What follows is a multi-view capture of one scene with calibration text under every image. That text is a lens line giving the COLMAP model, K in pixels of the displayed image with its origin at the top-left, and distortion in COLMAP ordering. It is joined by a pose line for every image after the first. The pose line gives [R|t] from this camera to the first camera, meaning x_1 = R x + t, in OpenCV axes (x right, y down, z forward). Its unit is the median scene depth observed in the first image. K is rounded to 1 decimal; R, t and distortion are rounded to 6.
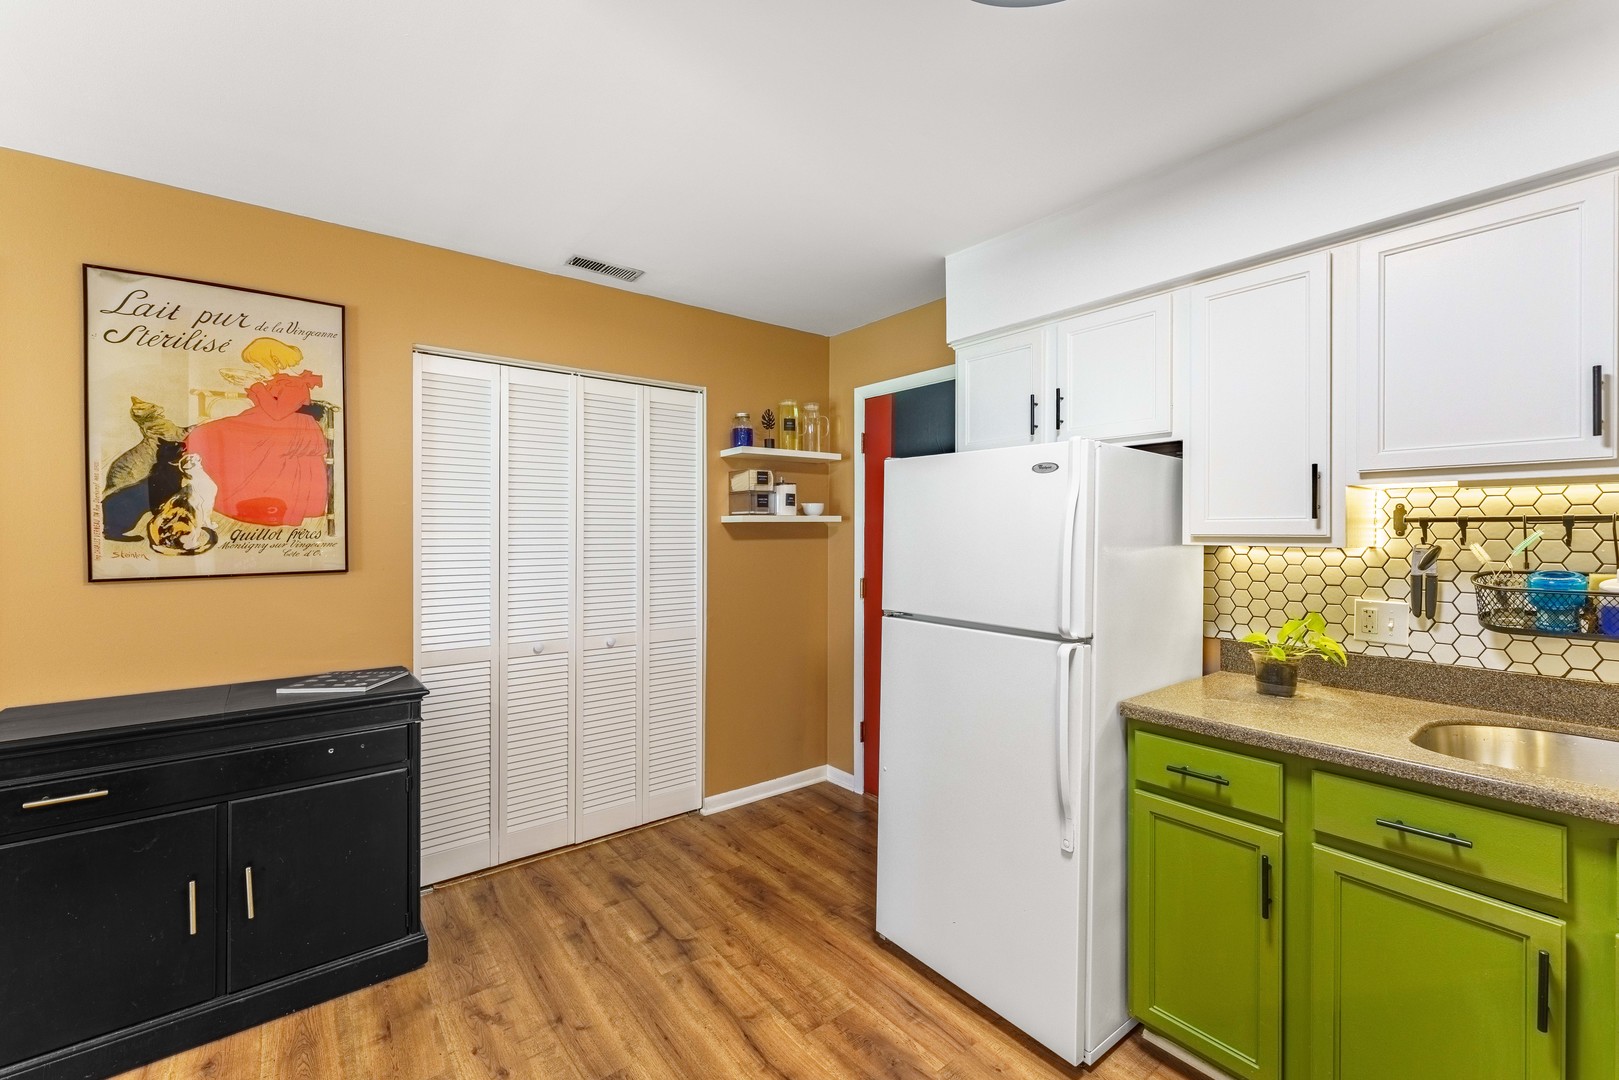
lens RADIAL K [[663.8, 0, 808.6], [0, 663.8, 538.1], [0, 0, 1]] dist [0.002093, -0.000877]
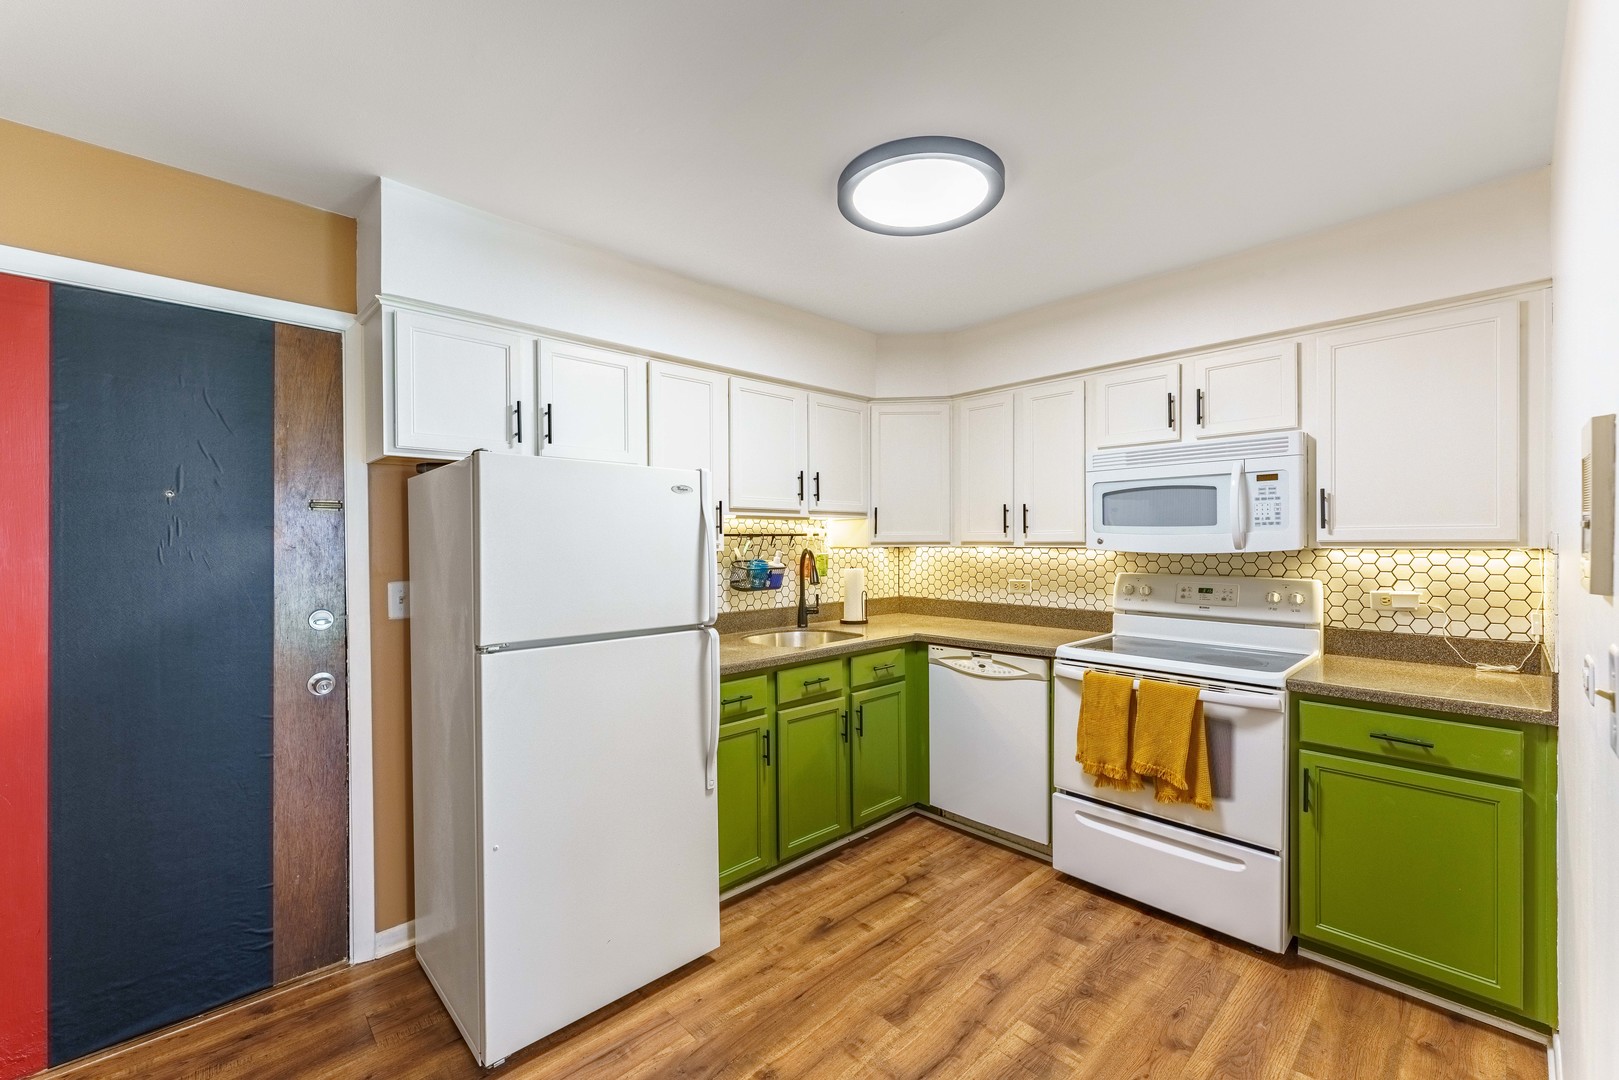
lens RADIAL K [[663.8, 0, 818.9], [0, 663.8, 549.5], [0, 0, 1]] dist [0.002093, -0.000877]
pose [[-0.095997, -0.014822, 0.995271, -0.870556], [0.017587, 0.999708, 0.016584, -0.012007], [-0.995226, 0.019096, -0.095708, 0.864820]]
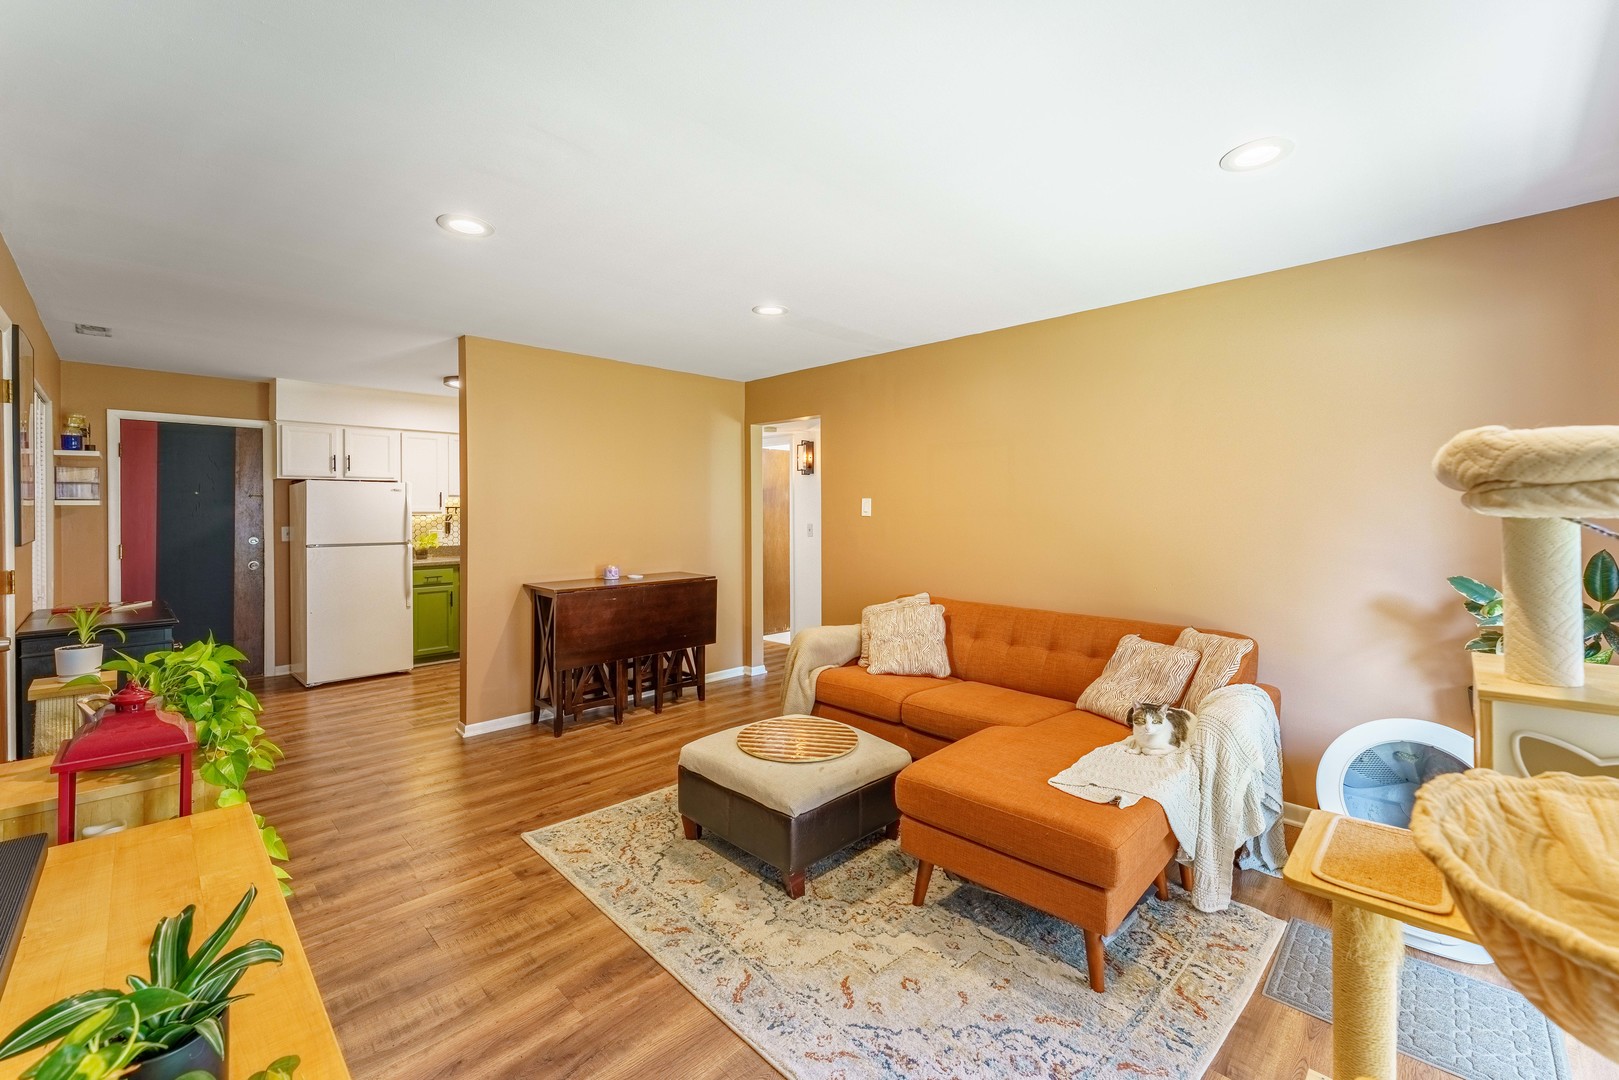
lens RADIAL K [[663.8, 0, 809.9], [0, 663.8, 514.4], [0, 0, 1]] dist [0.002093, -0.000877]
pose [[-0.120392, 0.005632, 0.992710, -3.005687], [0.026144, 0.999655, -0.002501, 0.073576], [-0.992382, 0.025652, -0.120498, -0.573505]]
